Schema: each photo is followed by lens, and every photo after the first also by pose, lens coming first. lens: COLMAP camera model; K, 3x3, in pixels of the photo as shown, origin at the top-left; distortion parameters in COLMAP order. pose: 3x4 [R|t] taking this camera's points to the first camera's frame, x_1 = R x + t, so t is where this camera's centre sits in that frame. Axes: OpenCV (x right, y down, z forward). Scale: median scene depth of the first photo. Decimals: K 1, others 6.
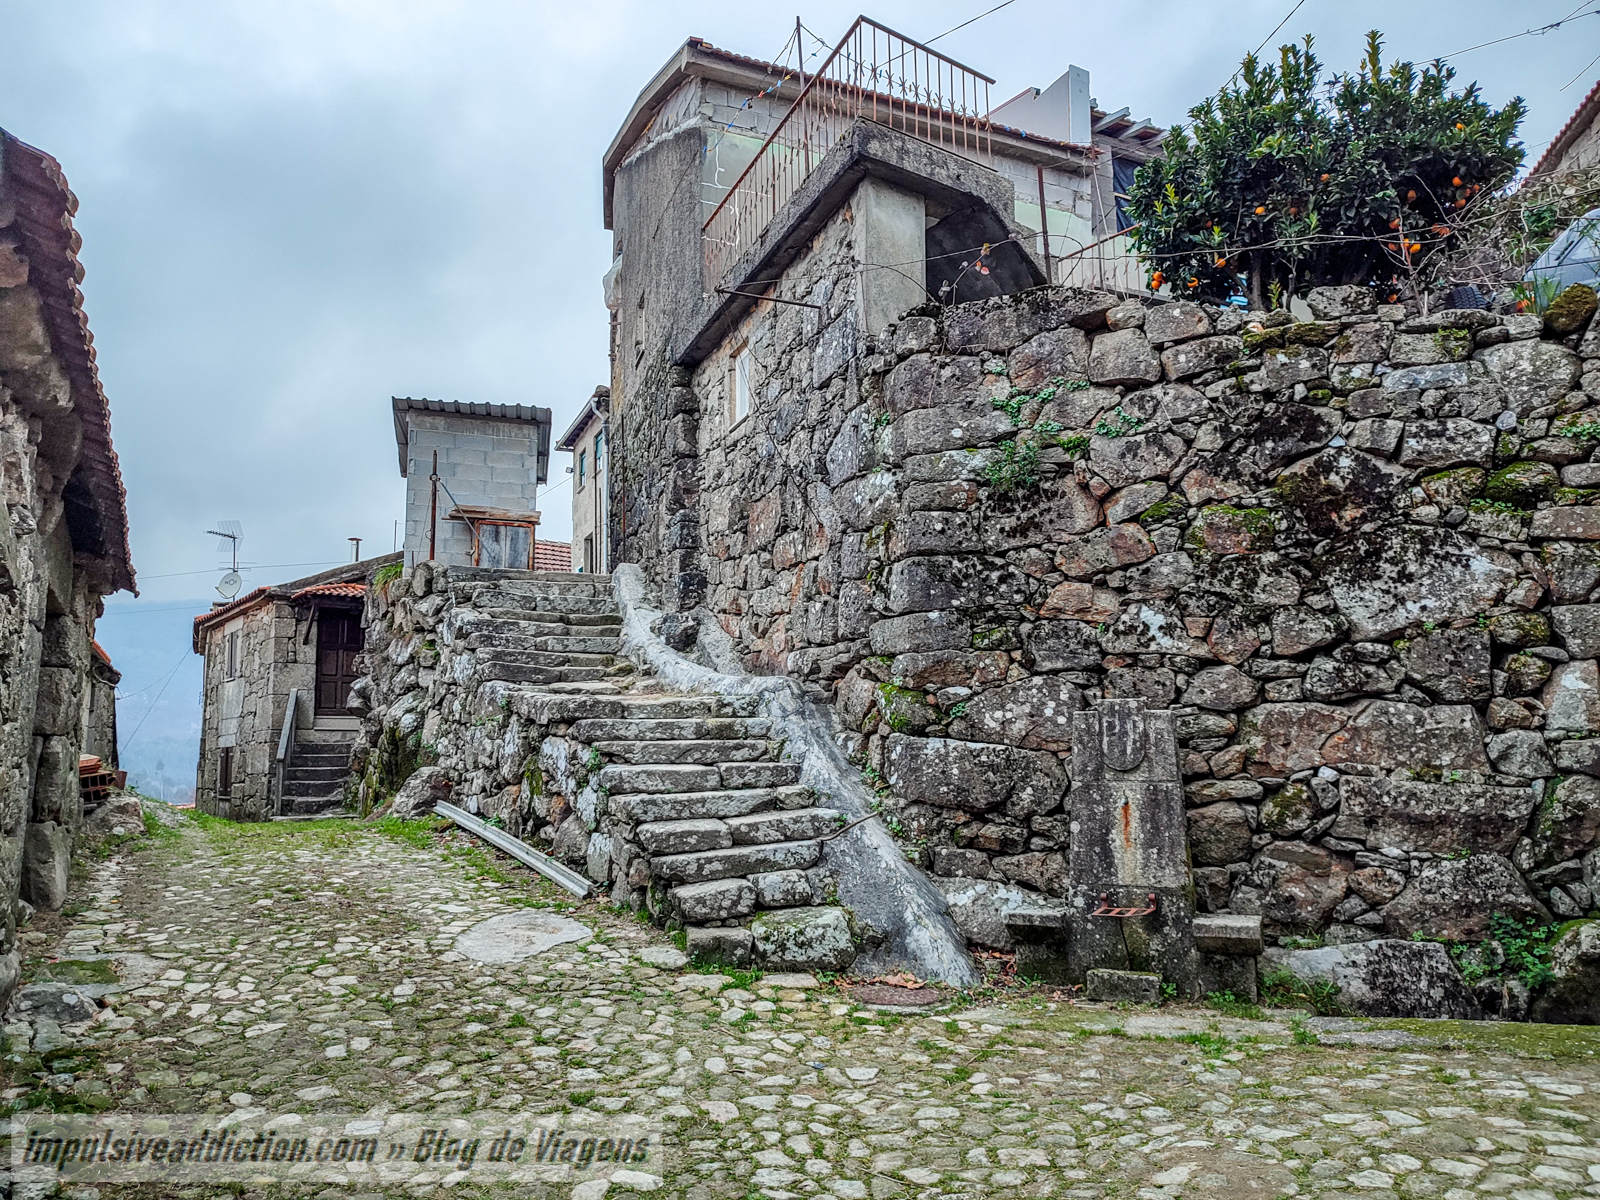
lens RADIAL K [[1138.1, 0, 802.3], [0, 1138.1, 593.1], [0, 0, 1]] dist [0.045064, -0.060452]
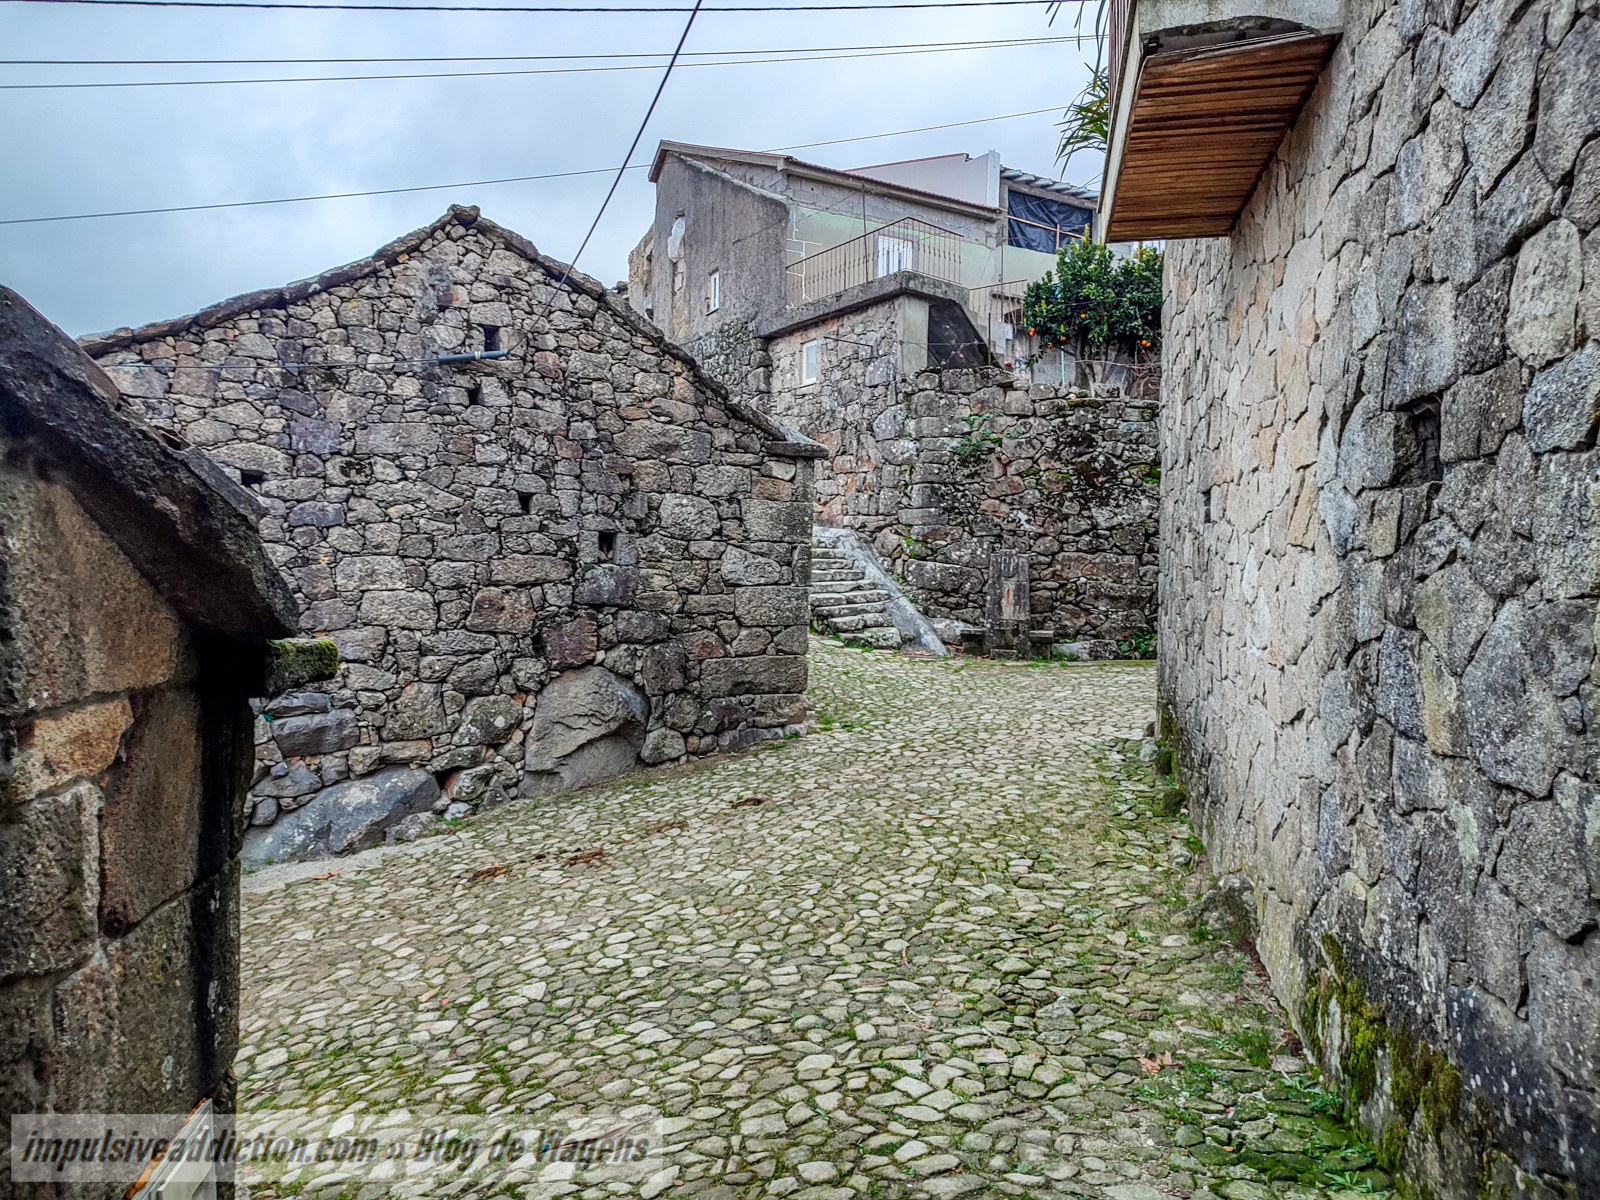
lens RADIAL K [[1138.1, 0, 802.3], [0, 1138.1, 593.1], [0, 0, 1]] dist [0.045064, -0.060452]
pose [[0.990304, 0.022044, 0.137156, -0.495631], [-0.045357, 0.984528, 0.169256, -0.208492], [-0.131303, -0.173836, 0.975982, -1.360785]]
